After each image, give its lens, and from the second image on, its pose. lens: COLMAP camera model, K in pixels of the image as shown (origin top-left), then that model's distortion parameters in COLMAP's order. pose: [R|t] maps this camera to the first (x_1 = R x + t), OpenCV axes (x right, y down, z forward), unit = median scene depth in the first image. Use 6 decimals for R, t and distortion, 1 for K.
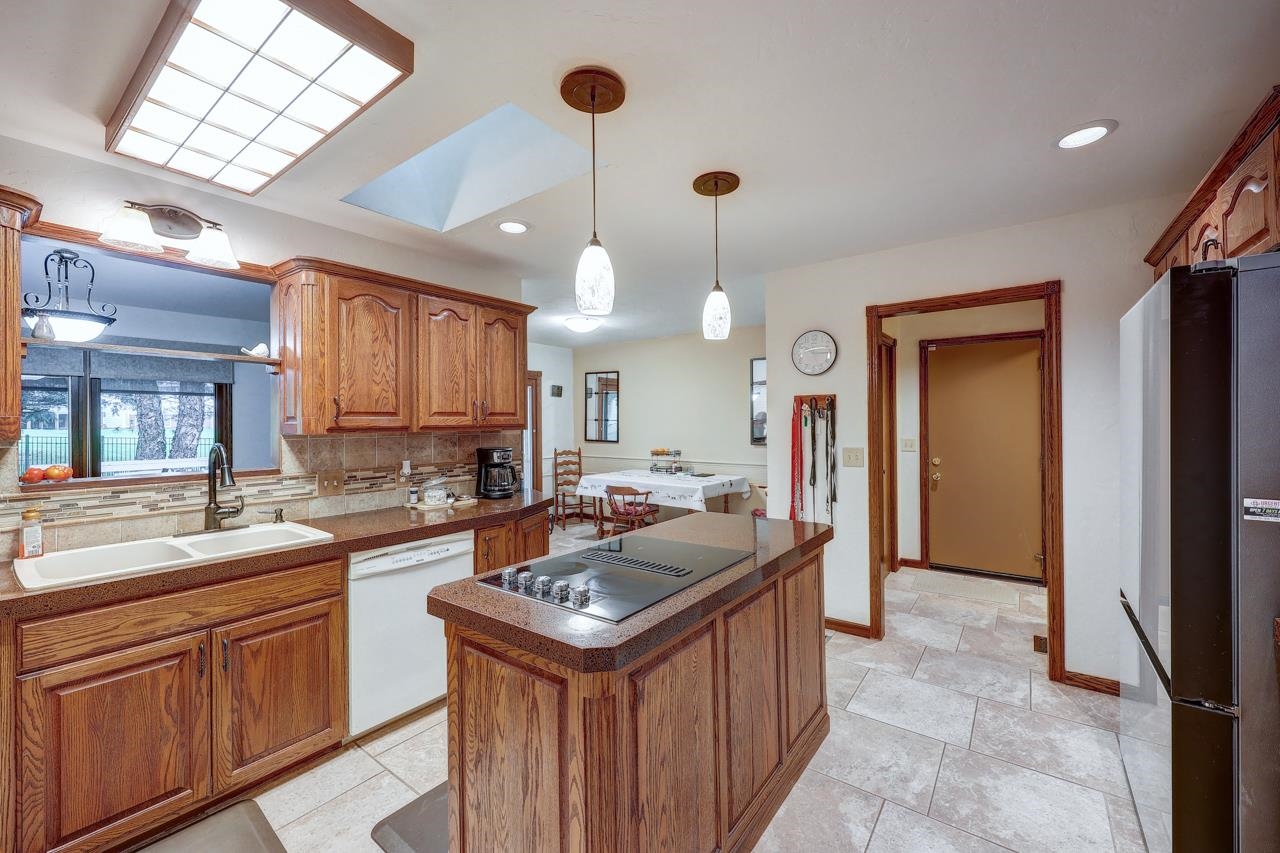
lens RADIAL K [[519.6, 0, 640.0], [0, 519.6, 426.5], [0, 0, 1]] dist [0.000352, 0.000039]
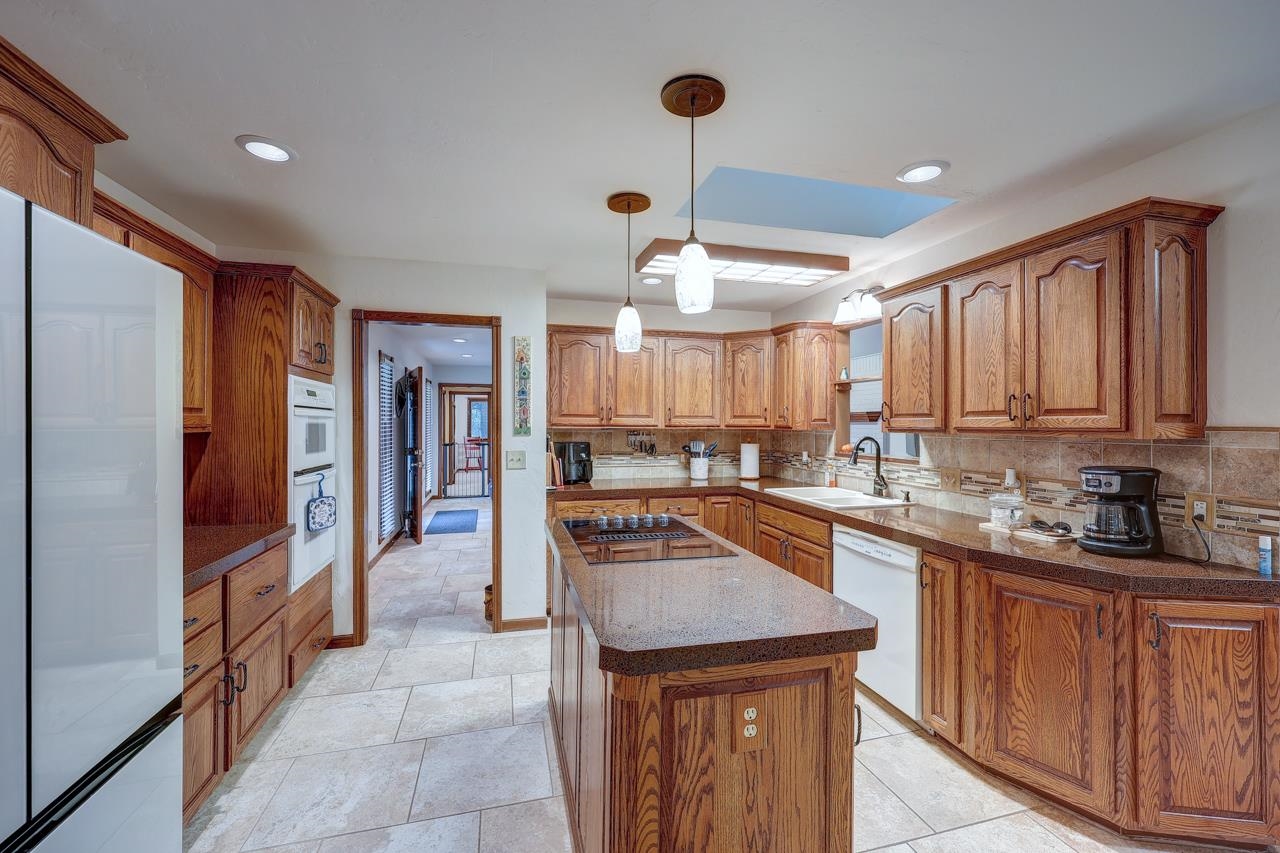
lens RADIAL K [[513.0, 0, 646.1], [0, 513.0, 421.5], [0, 0, 1]] dist [-0.000923, -0.000078]
pose [[-0.602846, 0.003200, -0.797851, 0.621402], [-0.005528, 0.999951, 0.008187, -0.016111], [0.797839, 0.009346, -0.602799, 1.133433]]
